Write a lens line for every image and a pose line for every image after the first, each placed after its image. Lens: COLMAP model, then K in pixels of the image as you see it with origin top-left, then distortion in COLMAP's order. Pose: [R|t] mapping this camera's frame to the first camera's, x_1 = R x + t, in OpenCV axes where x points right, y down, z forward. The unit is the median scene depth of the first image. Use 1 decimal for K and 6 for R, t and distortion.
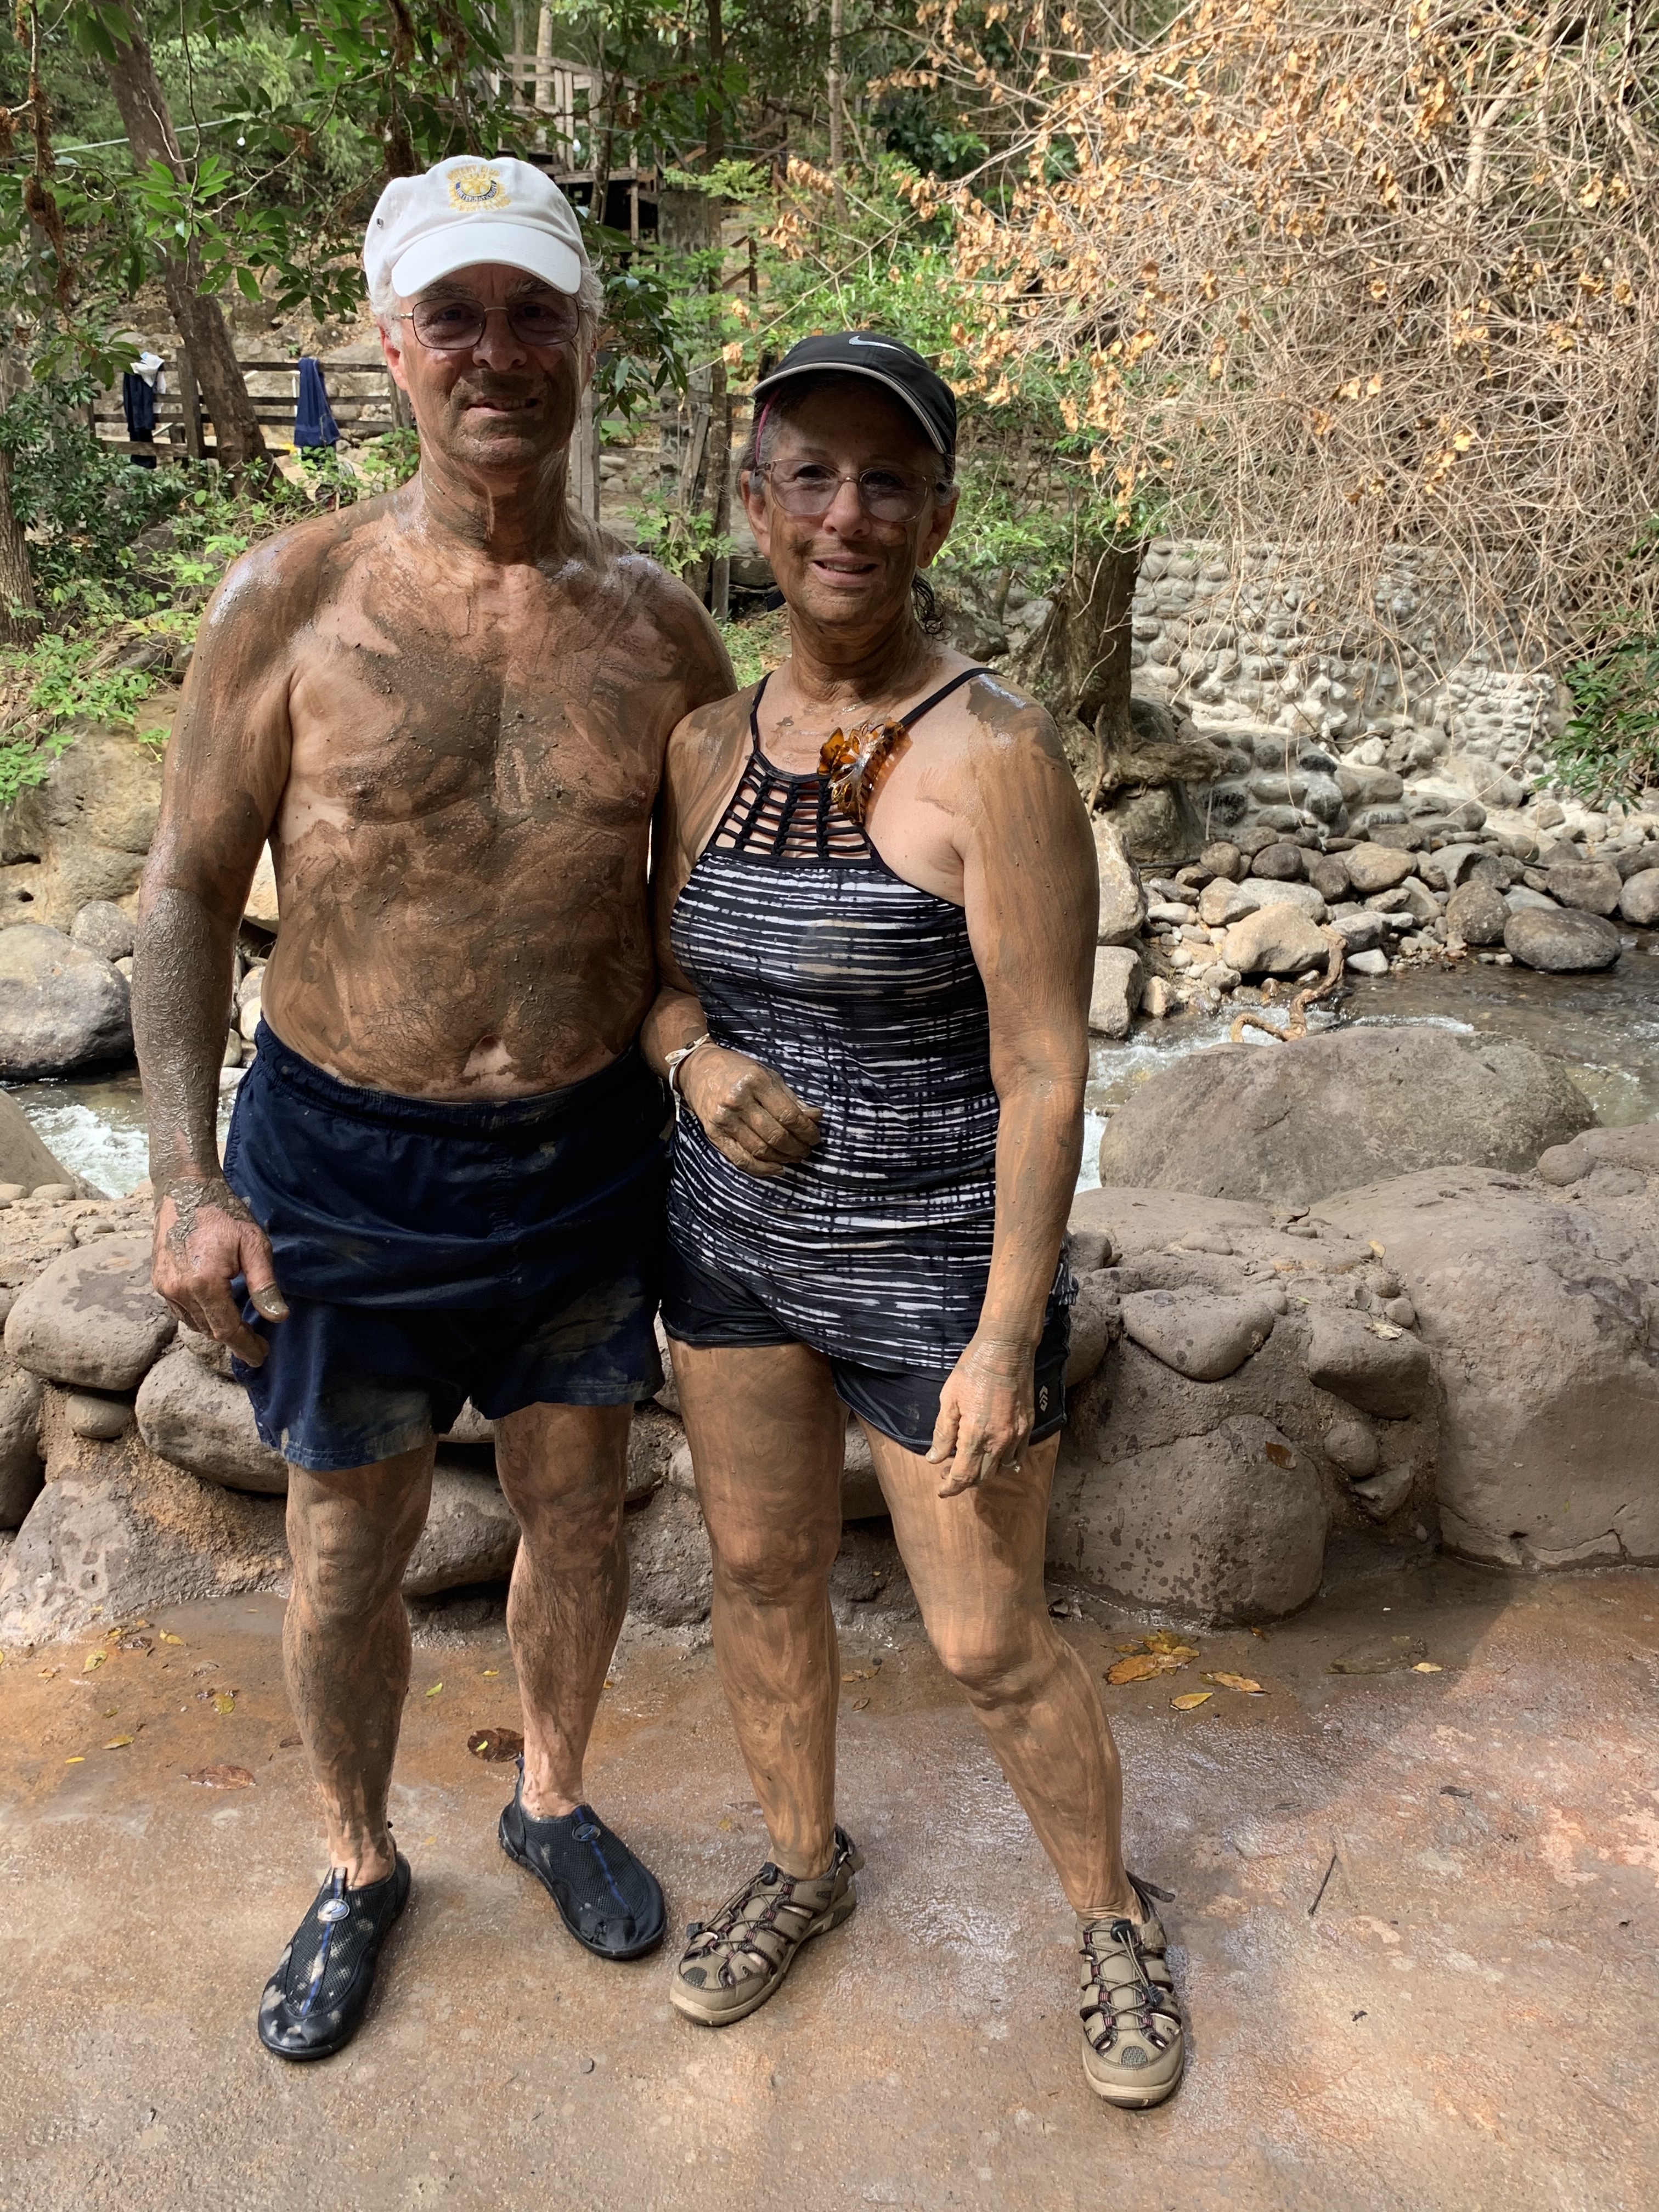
lens RADIAL K [[1936.5, 0, 827.0], [0, 1936.5, 1088.0], [0, 0, 1]] dist [0.061579, -0.181848]
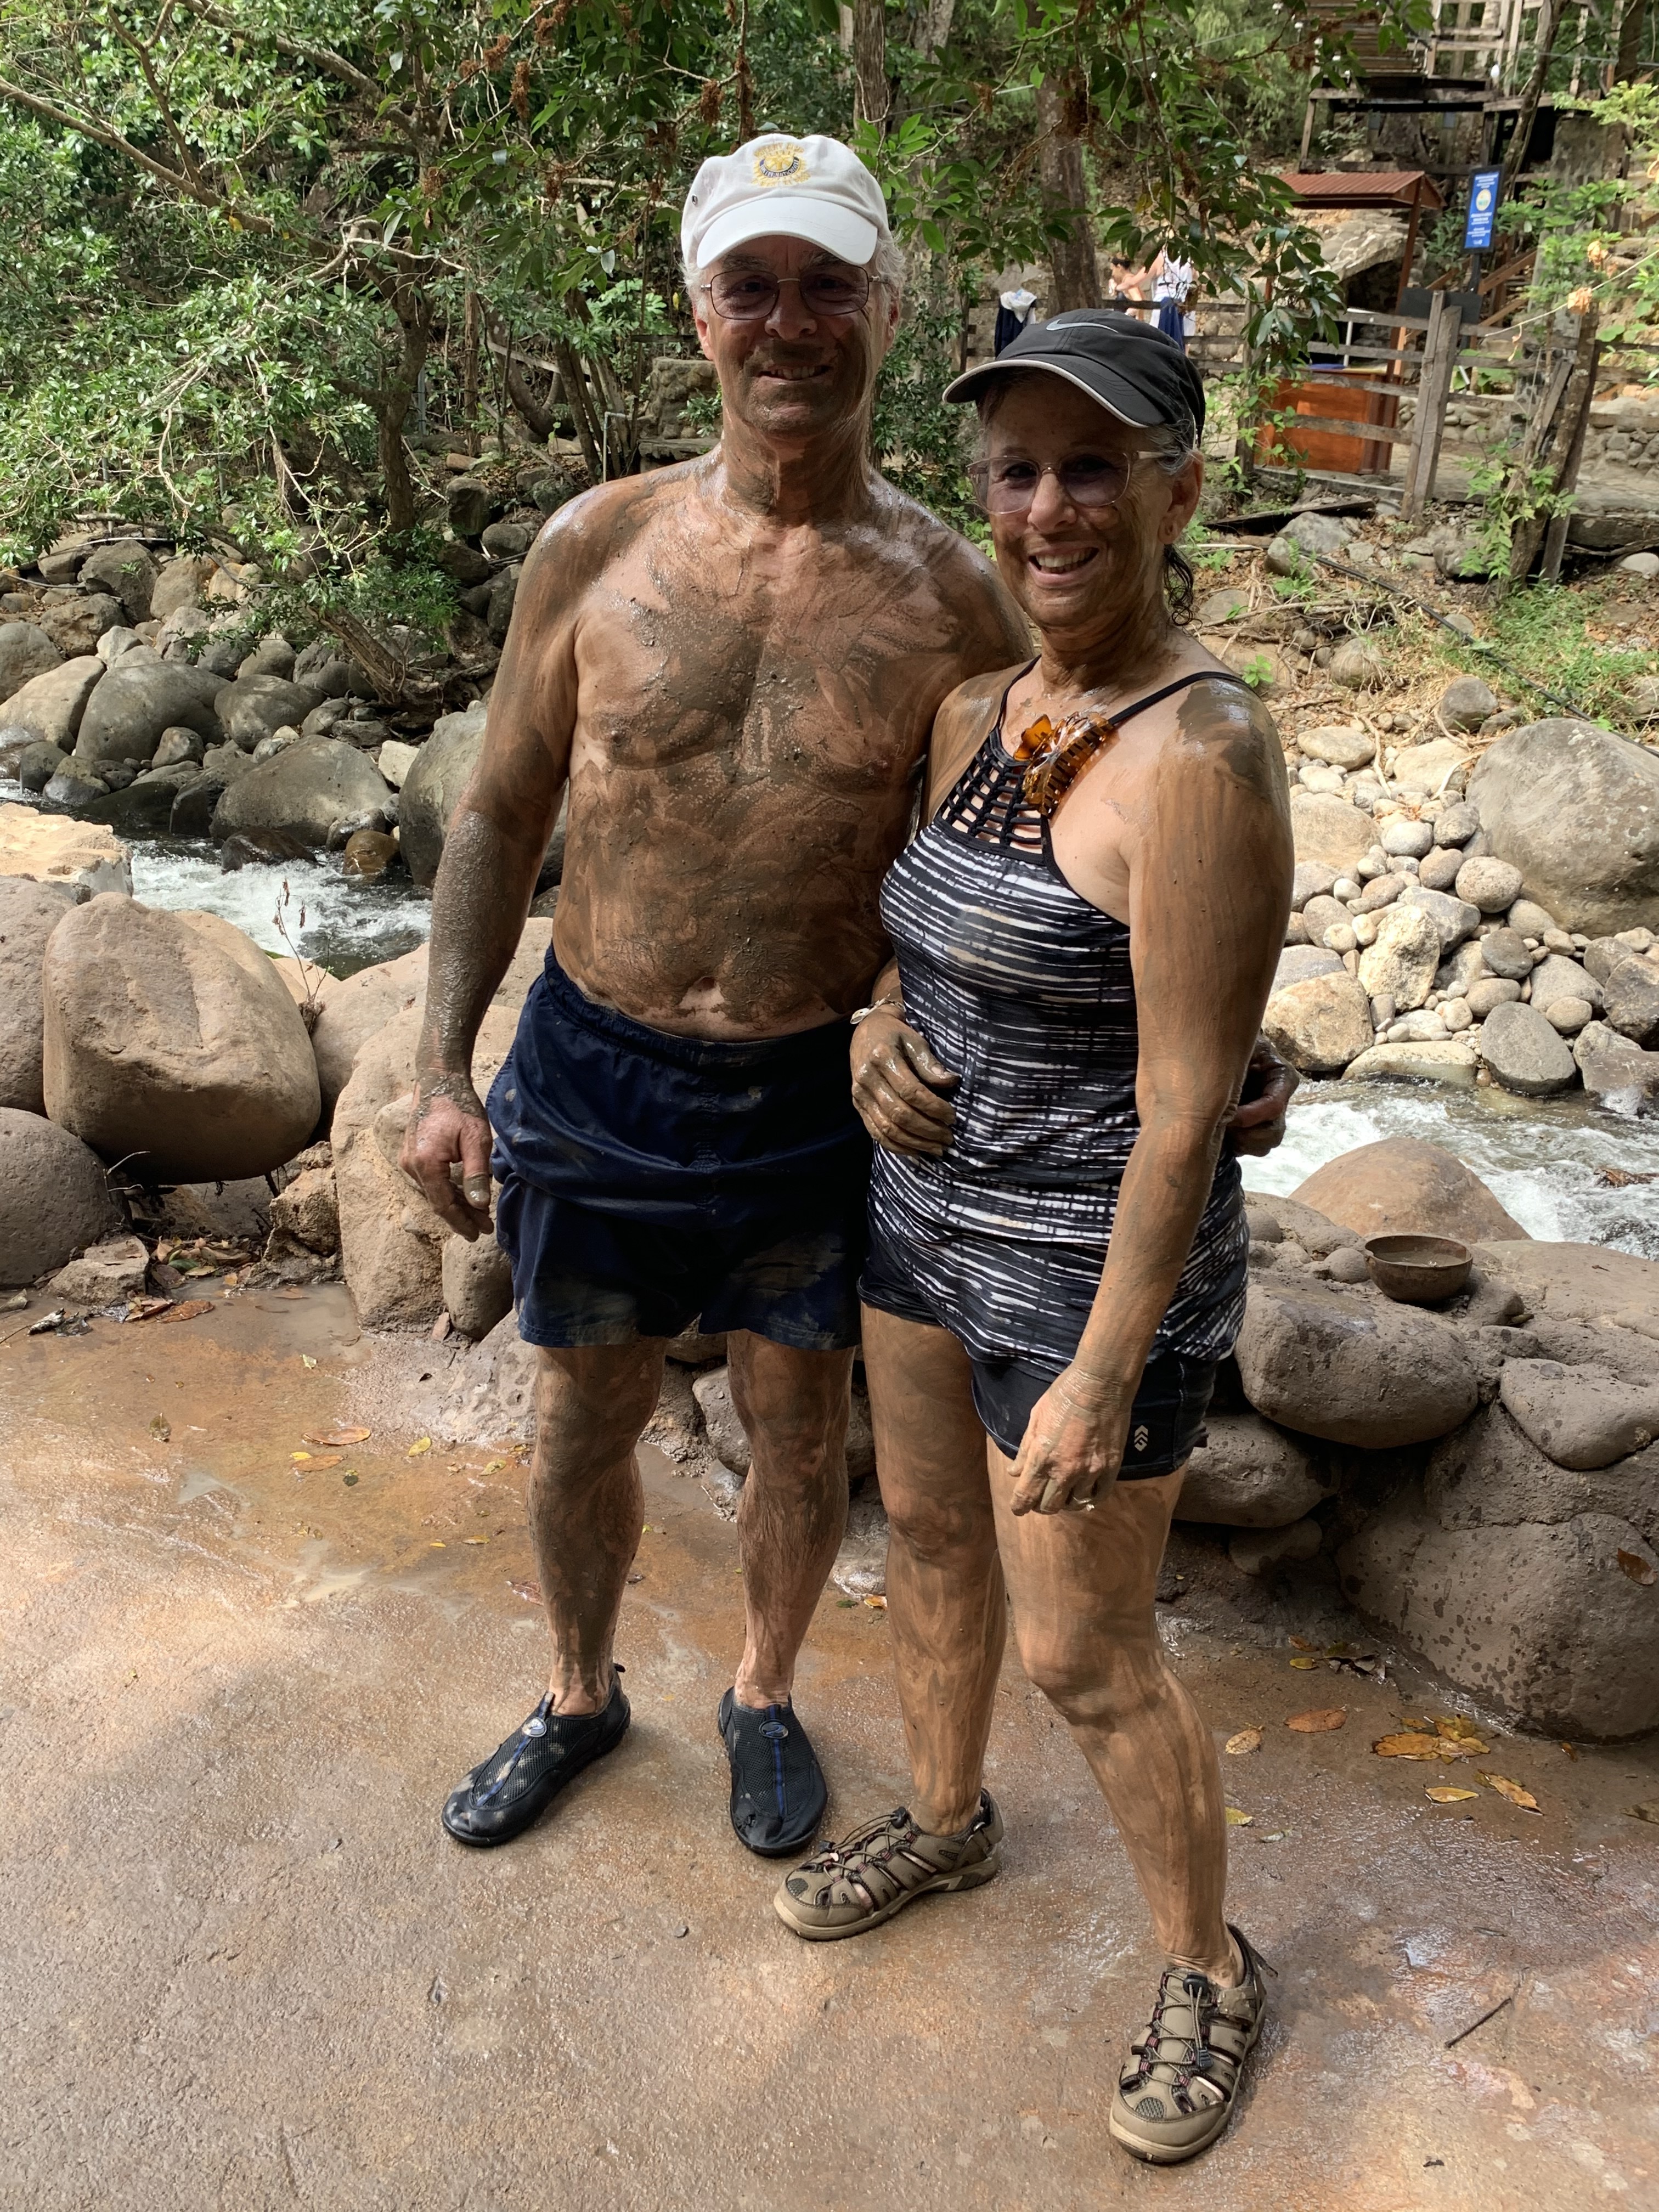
lens RADIAL K [[1914.4, 0, 832.9], [0, 1914.4, 1114.7], [0, 0, 1]] dist [0.049283, -0.106047]
pose [[0.906004, 0.171779, -0.386845, 0.281347], [-0.154131, 0.985088, 0.076452, -0.038829], [0.394210, -0.009641, 0.918970, 0.052074]]
